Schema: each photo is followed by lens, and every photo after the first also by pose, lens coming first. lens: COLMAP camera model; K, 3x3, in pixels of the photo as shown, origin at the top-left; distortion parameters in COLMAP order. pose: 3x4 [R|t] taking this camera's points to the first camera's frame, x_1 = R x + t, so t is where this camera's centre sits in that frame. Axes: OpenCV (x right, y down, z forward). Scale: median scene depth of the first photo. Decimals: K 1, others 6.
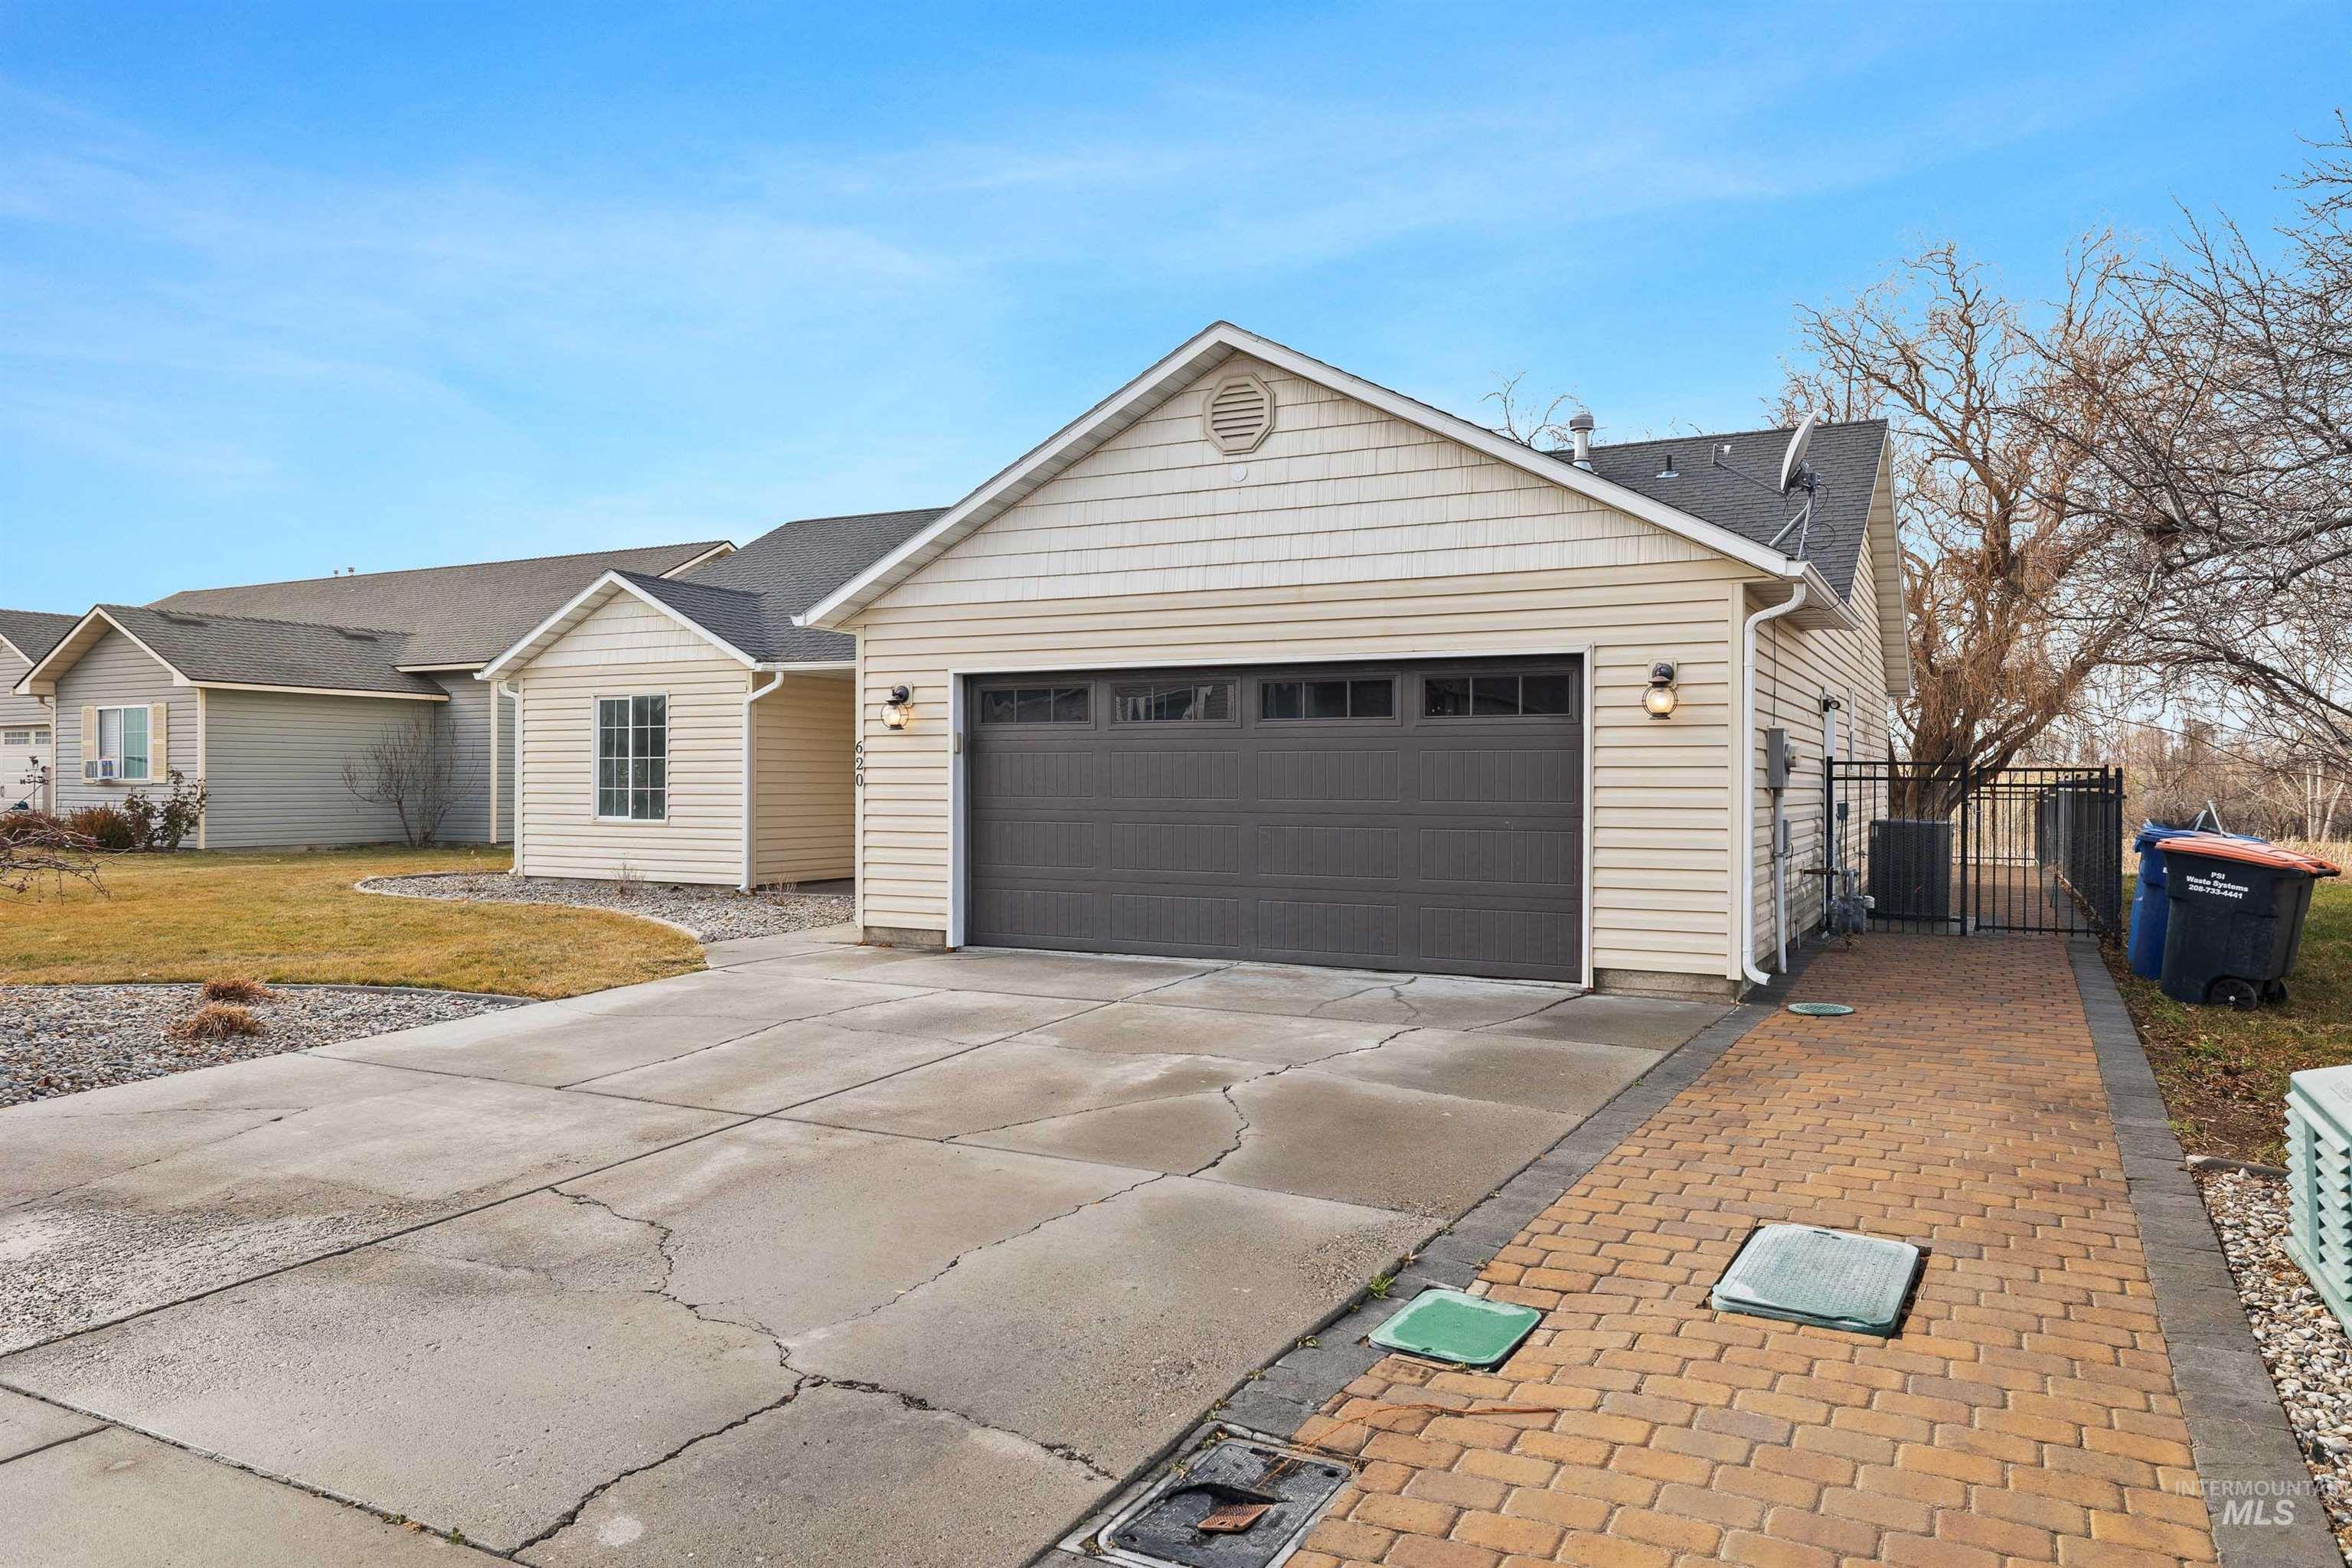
lens RADIAL K [[1567.7, 0, 1176.0], [0, 1567.7, 784.0], [0, 0, 1]] dist [0.000687, 0.000042]
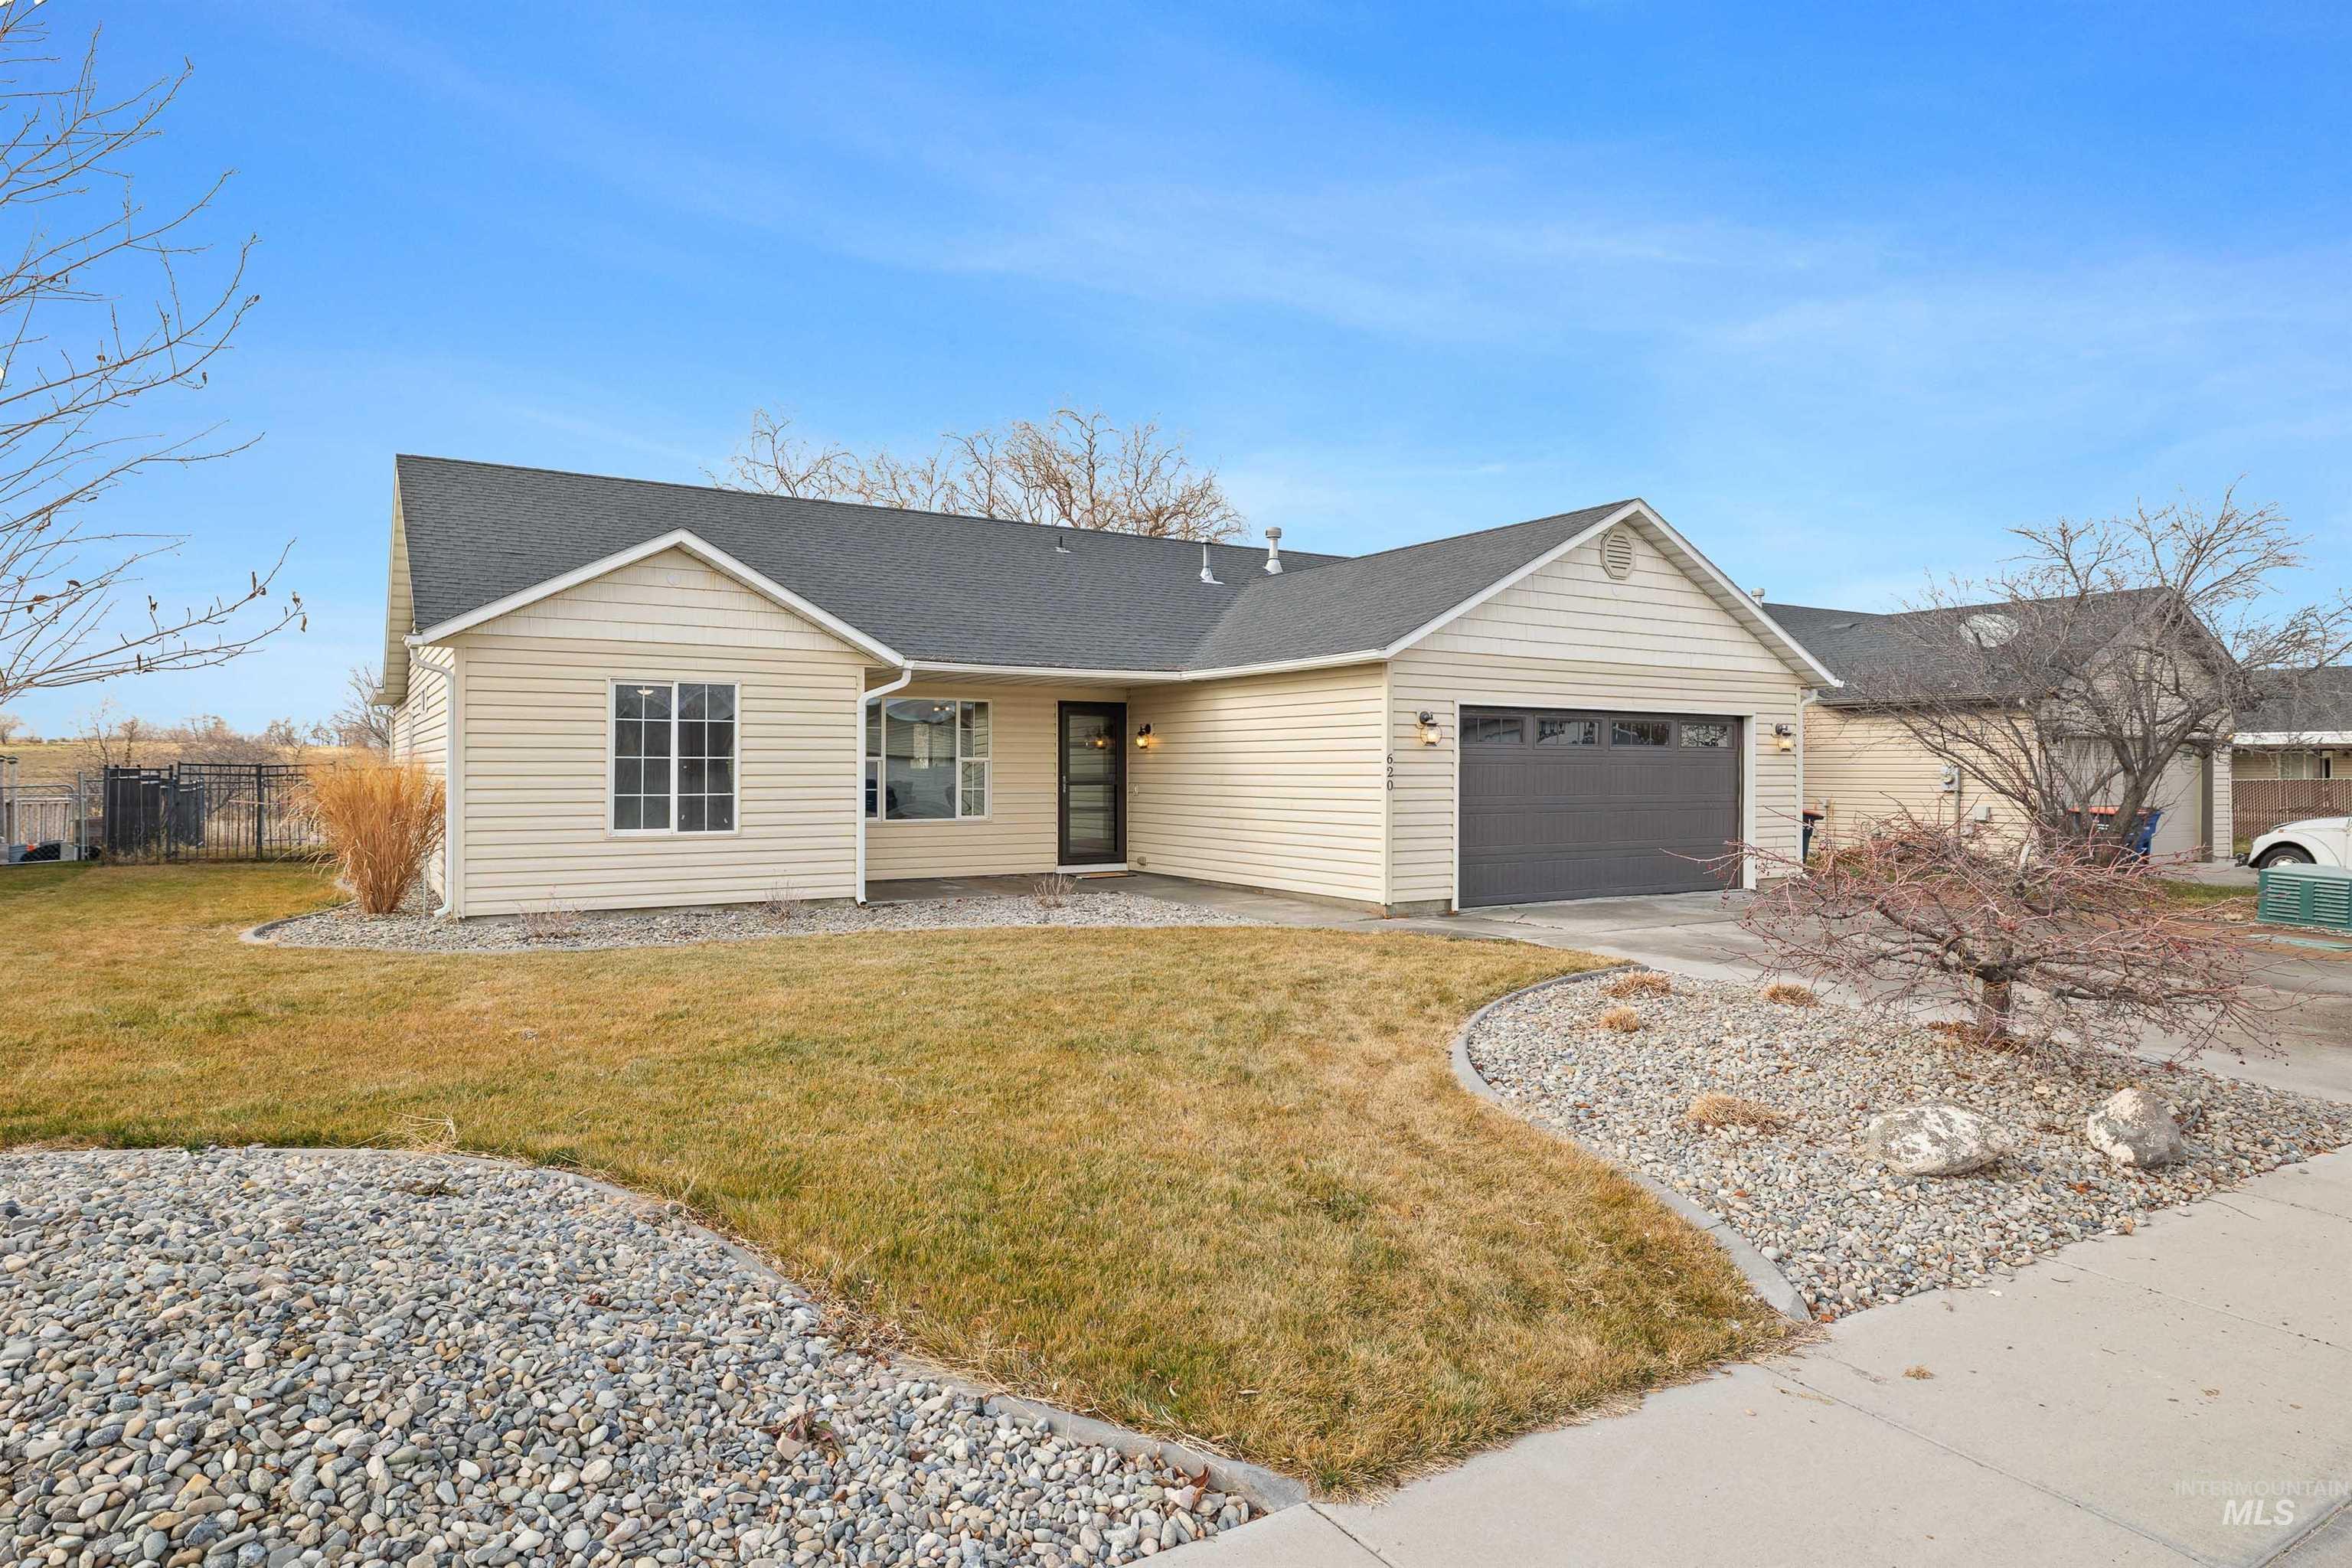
lens RADIAL K [[1365.9, 0, 1176.0], [0, 1365.9, 784.0], [0, 0, 1]] dist [-0.002963, -0.000181]
pose [[0.507733, -0.009304, 0.861464, -0.880267], [0.000766, 0.999946, 0.010349, -0.010554], [-0.861514, -0.004595, 0.507713, 0.433440]]
